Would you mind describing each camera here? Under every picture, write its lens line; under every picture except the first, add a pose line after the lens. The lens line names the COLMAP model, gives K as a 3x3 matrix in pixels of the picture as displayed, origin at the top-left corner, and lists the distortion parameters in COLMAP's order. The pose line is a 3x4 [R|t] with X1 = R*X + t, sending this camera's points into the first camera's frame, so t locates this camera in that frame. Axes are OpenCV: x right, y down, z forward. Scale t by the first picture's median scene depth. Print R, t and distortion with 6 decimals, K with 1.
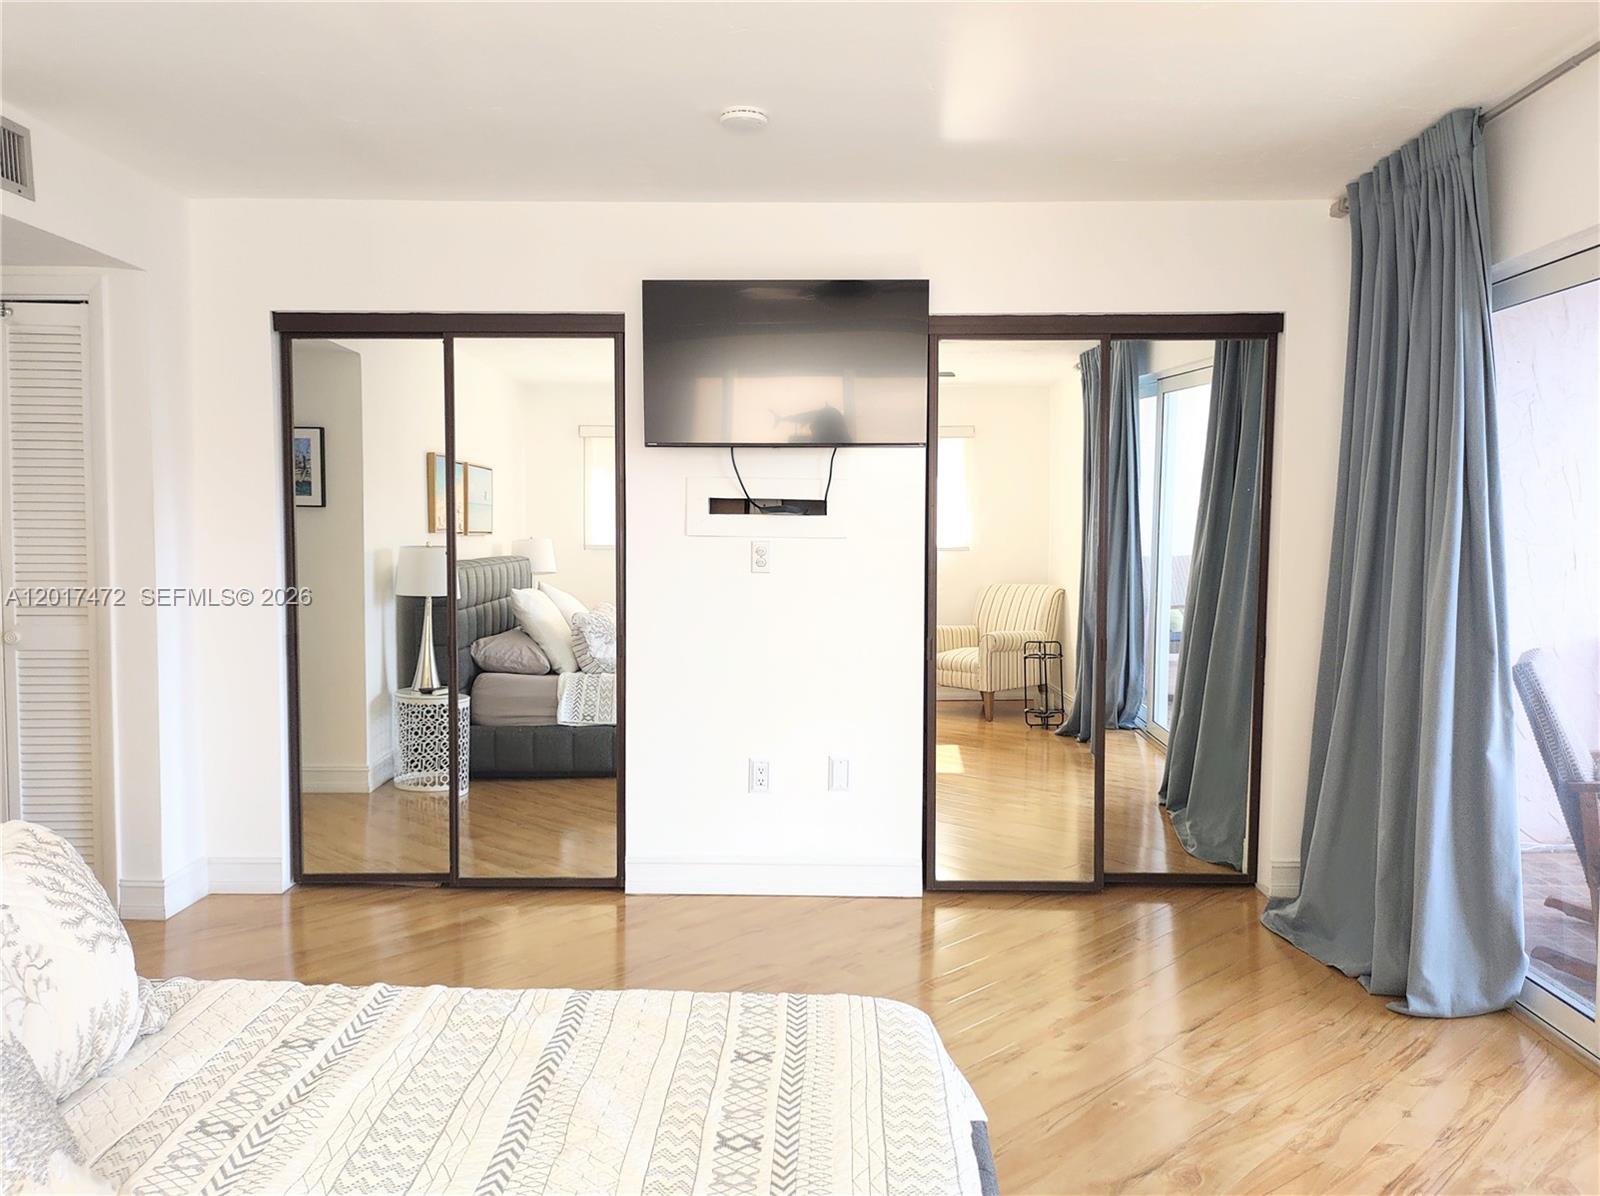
lens RADIAL K [[1194.0, 0, 795.8], [0, 1194.0, 605.1], [0, 0, 1]] dist [0.031612, -0.055104]
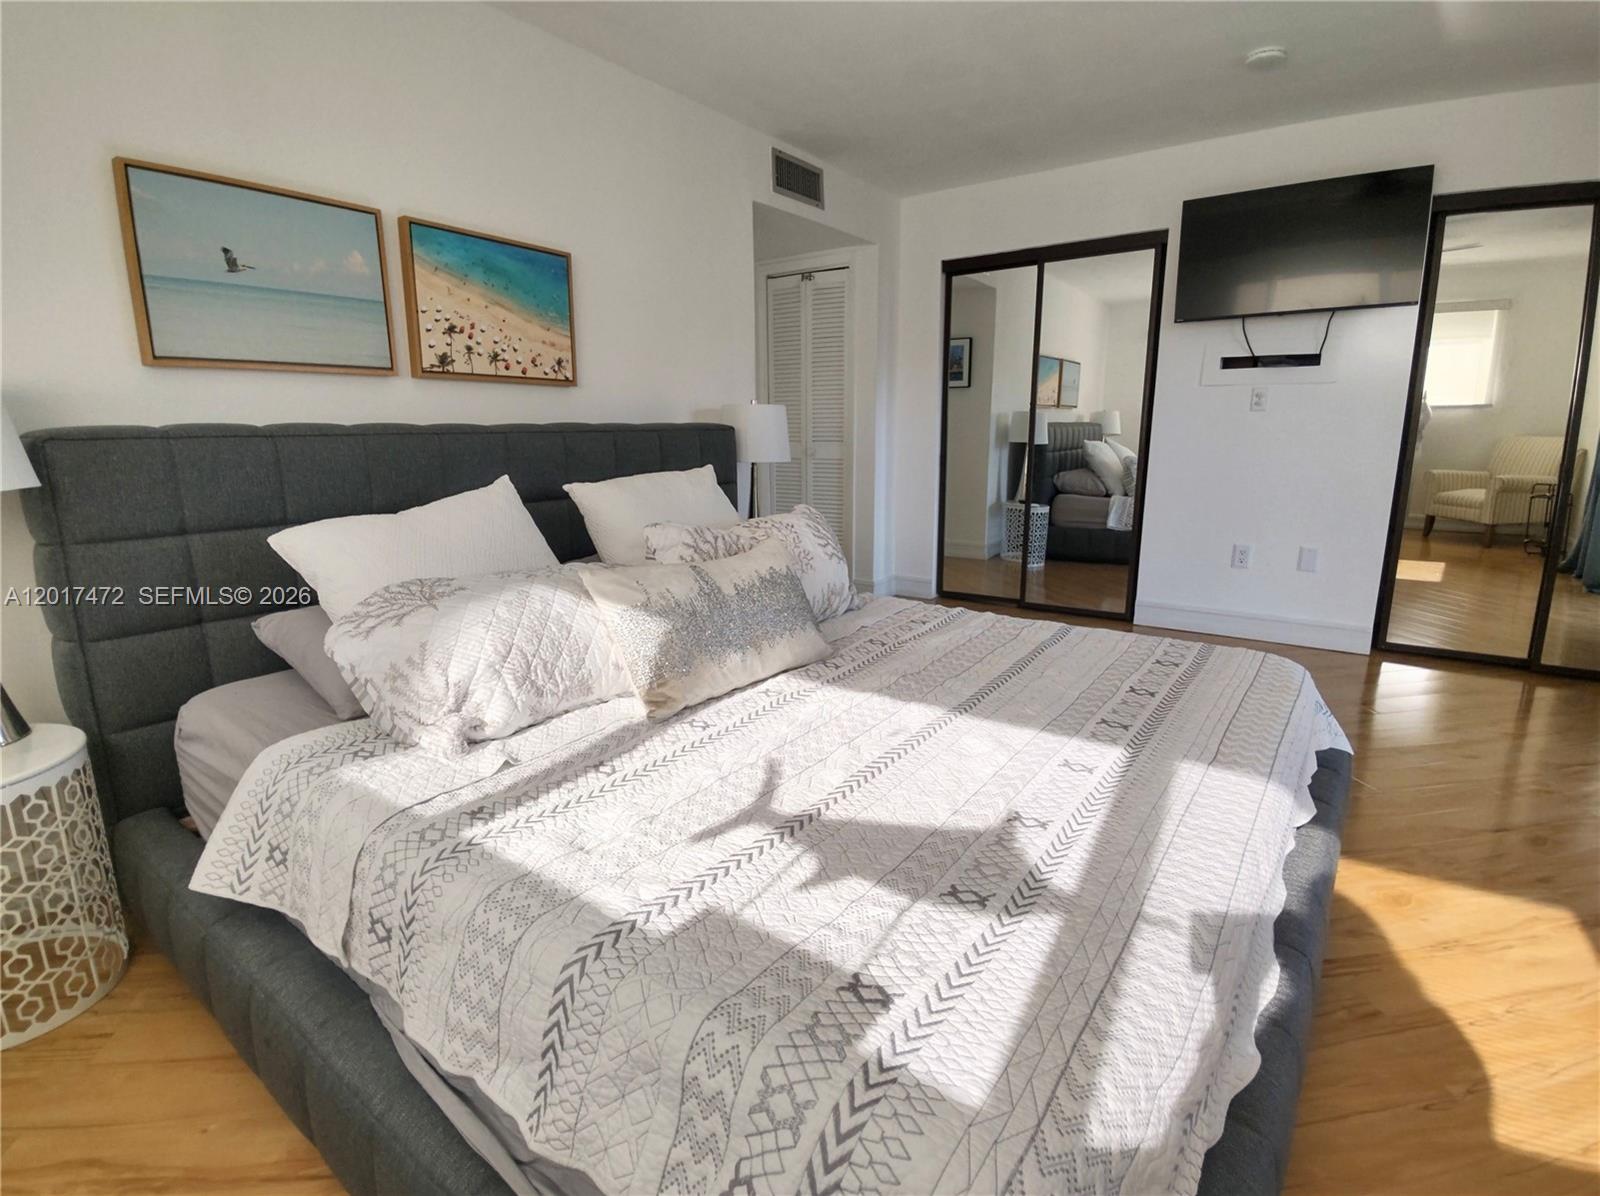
lens RADIAL K [[783.5, 0, 791.4], [0, 783.5, 591.2], [0, 0, 1]] dist [0.021277, -0.023008]
pose [[0.819717, 0.102627, -0.563500, 0.067354], [-0.022261, 0.988782, 0.147700, 0.061156], [0.572336, -0.108528, 0.812806, -0.082453]]
